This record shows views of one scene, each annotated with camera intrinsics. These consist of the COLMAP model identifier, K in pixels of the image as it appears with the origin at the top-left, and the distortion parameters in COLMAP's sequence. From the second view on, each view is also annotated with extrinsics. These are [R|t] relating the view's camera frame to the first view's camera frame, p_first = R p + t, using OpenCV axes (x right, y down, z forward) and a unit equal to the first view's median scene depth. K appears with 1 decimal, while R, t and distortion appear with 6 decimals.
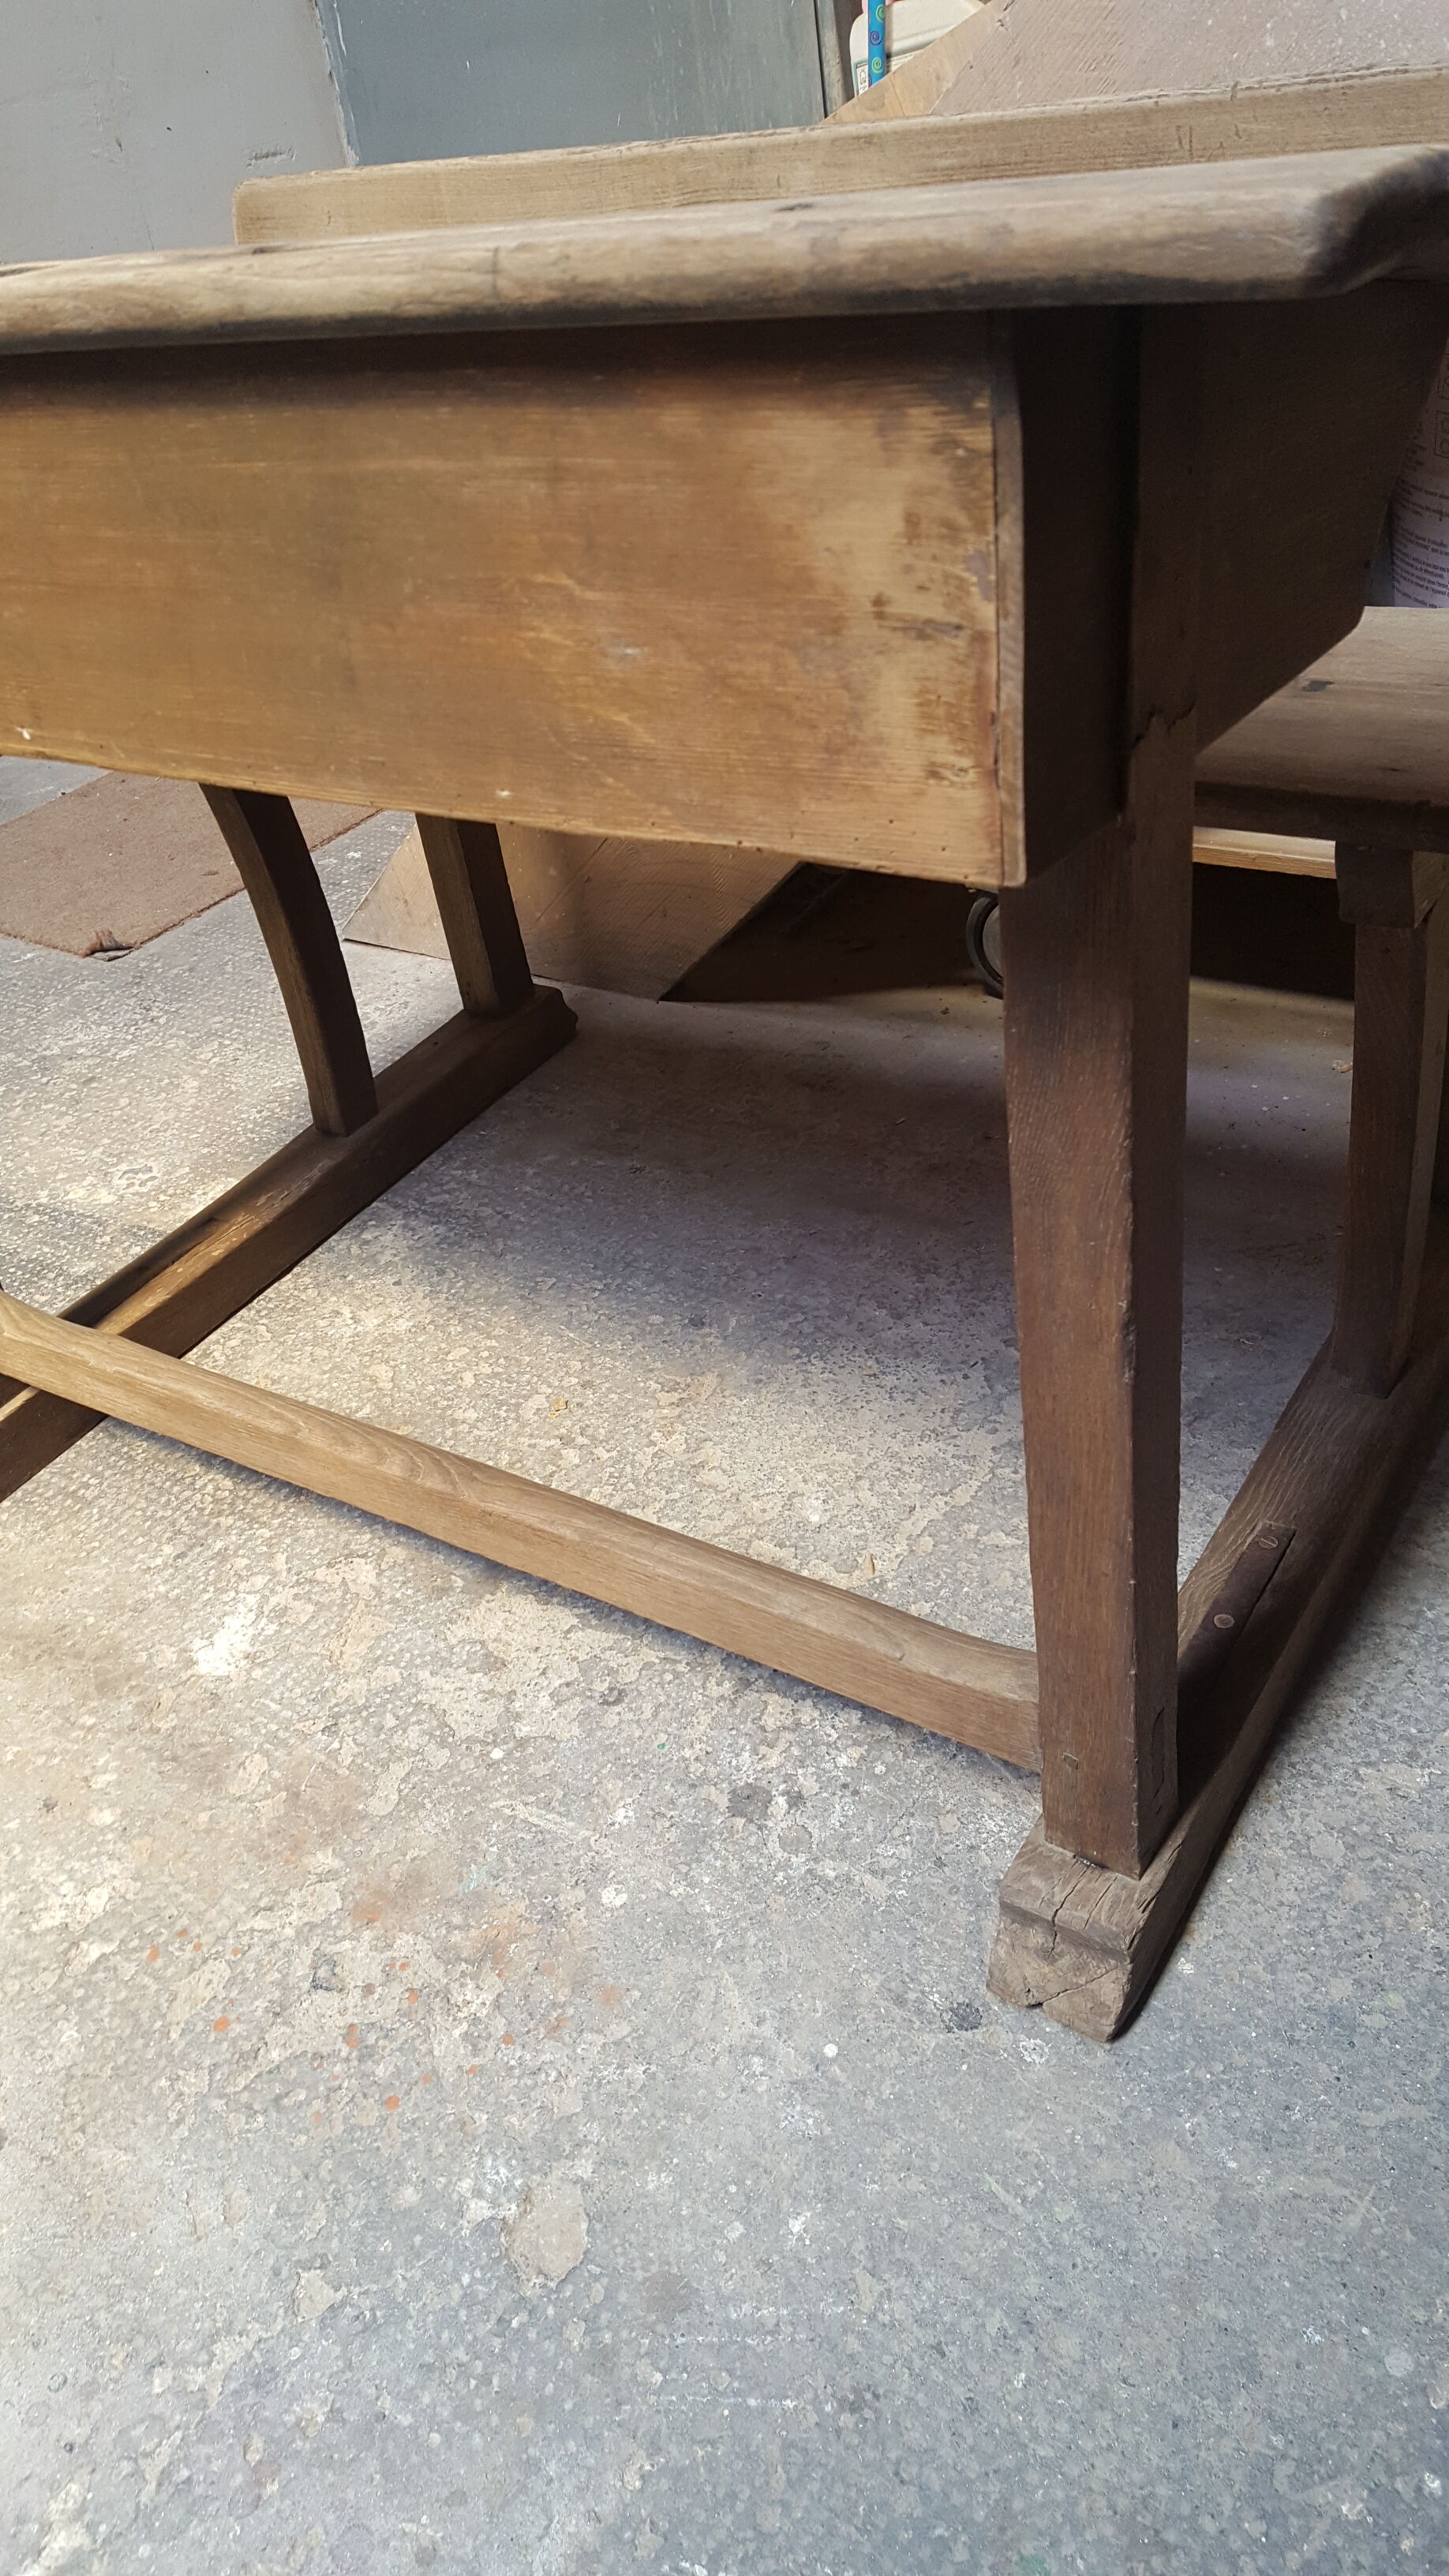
lens RADIAL K [[1876.9, 0, 682.6], [0, 1876.9, 1288.9], [0, 0, 1]] dist [0.125307, -0.235896]
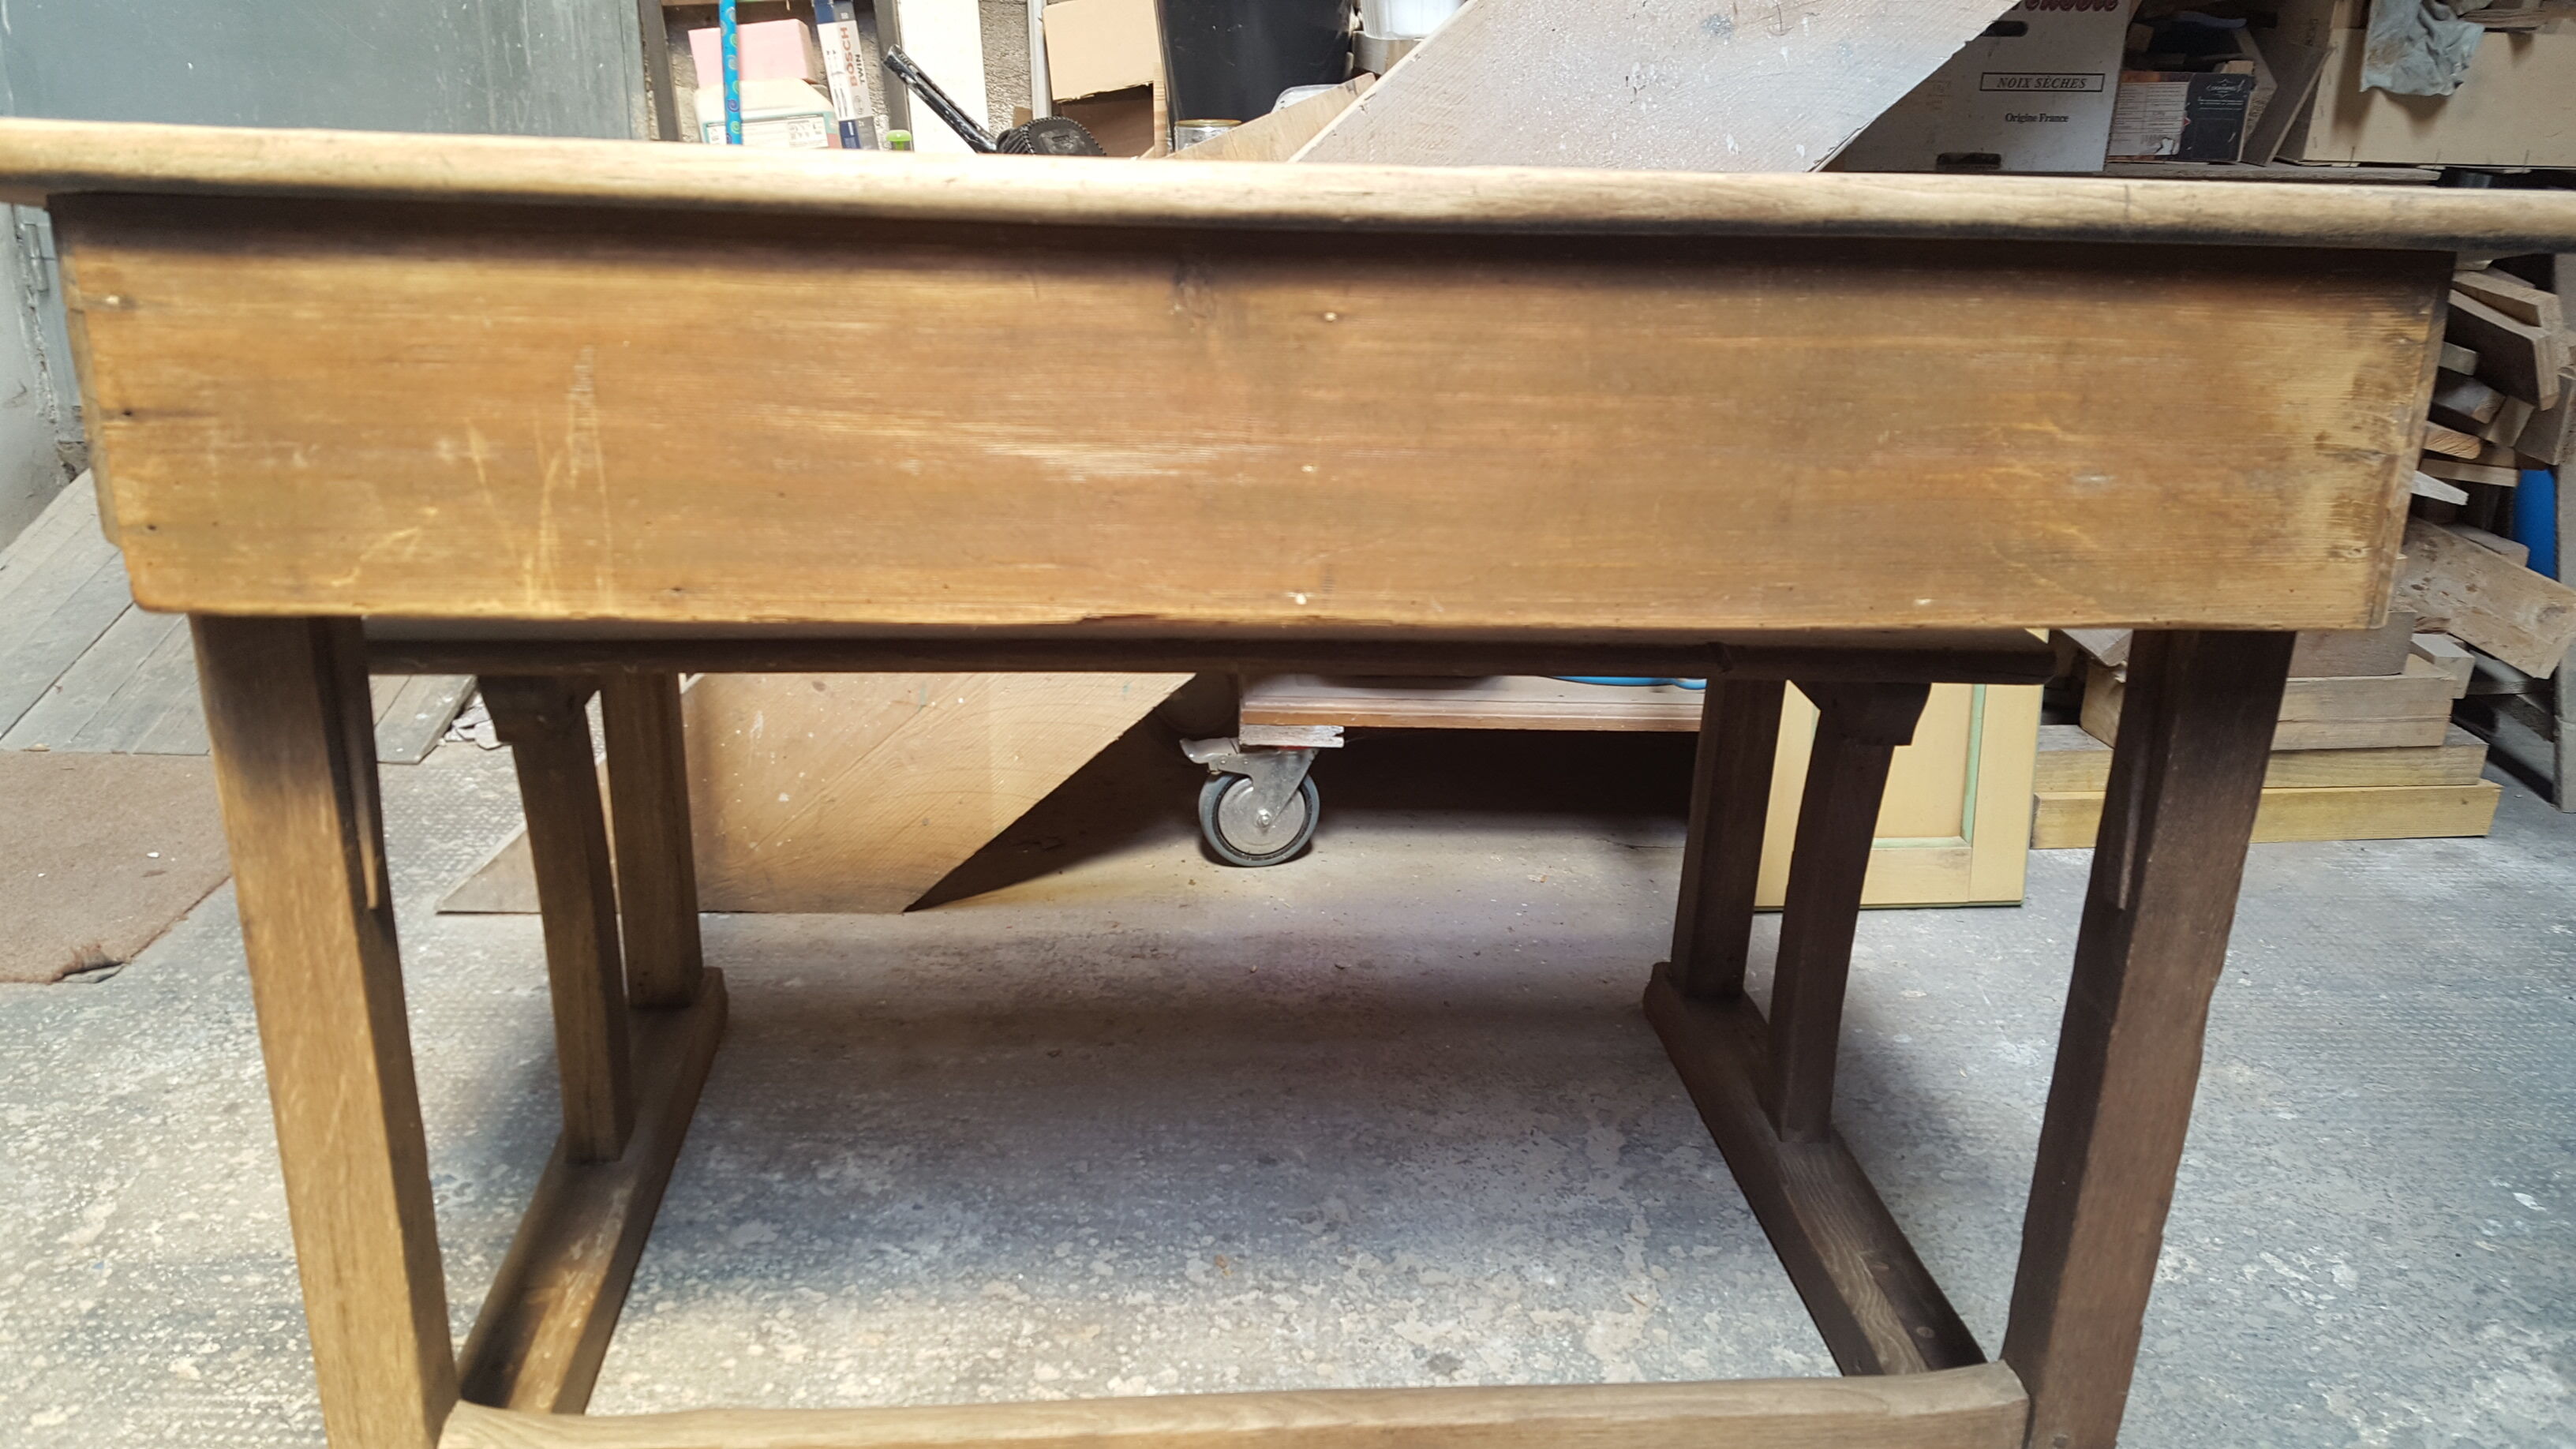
lens RADIAL K [[1862.7, 0, 1288.0], [0, 1862.7, 724.5], [0, 0, 1]] dist [0.126678, -0.205381]
pose [[0.779097, -0.049375, 0.624956, -1.280298], [0.238951, 0.945025, -0.223225, -0.022693], [-0.579578, 0.323248, 0.748065, 0.414081]]
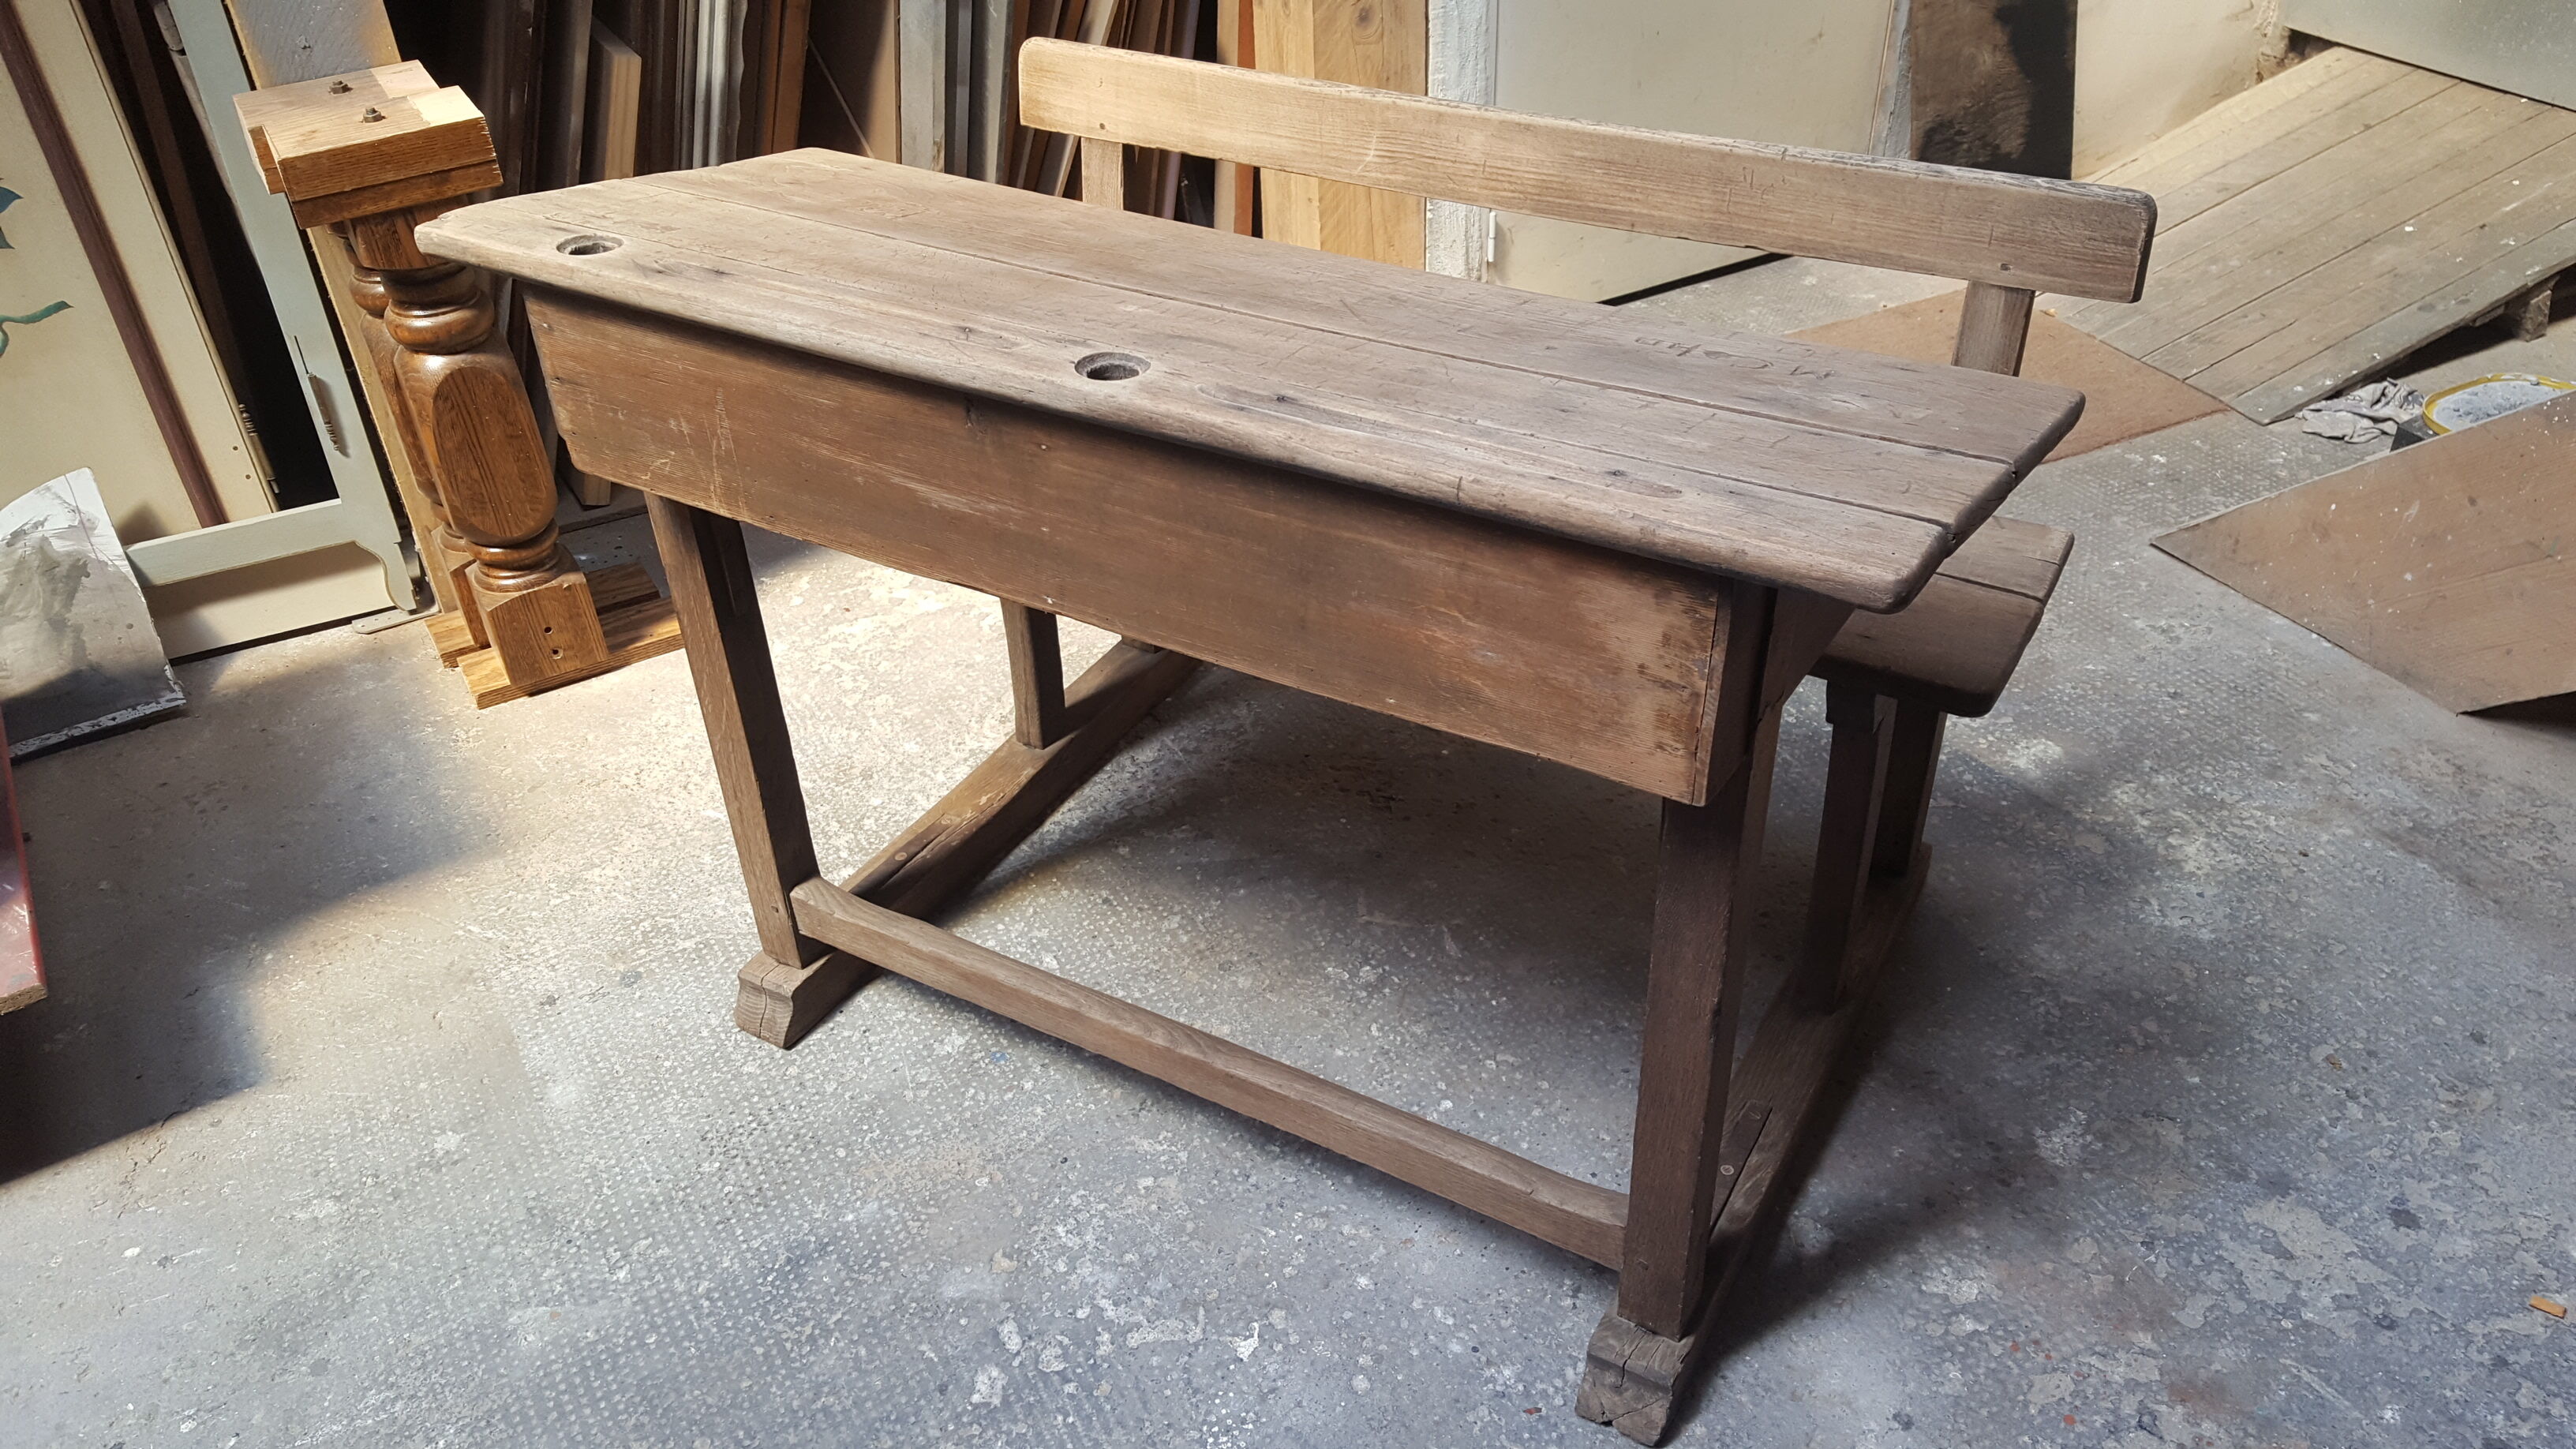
lens RADIAL K [[1862.7, 0, 1288.0], [0, 1862.7, 724.5], [0, 0, 1]] dist [0.126678, -0.205381]
pose [[0.992525, 0.053962, 0.109464, -0.418577], [-0.052416, 0.998481, -0.016955, -0.229804], [-0.110212, 0.011090, 0.993846, -0.773629]]
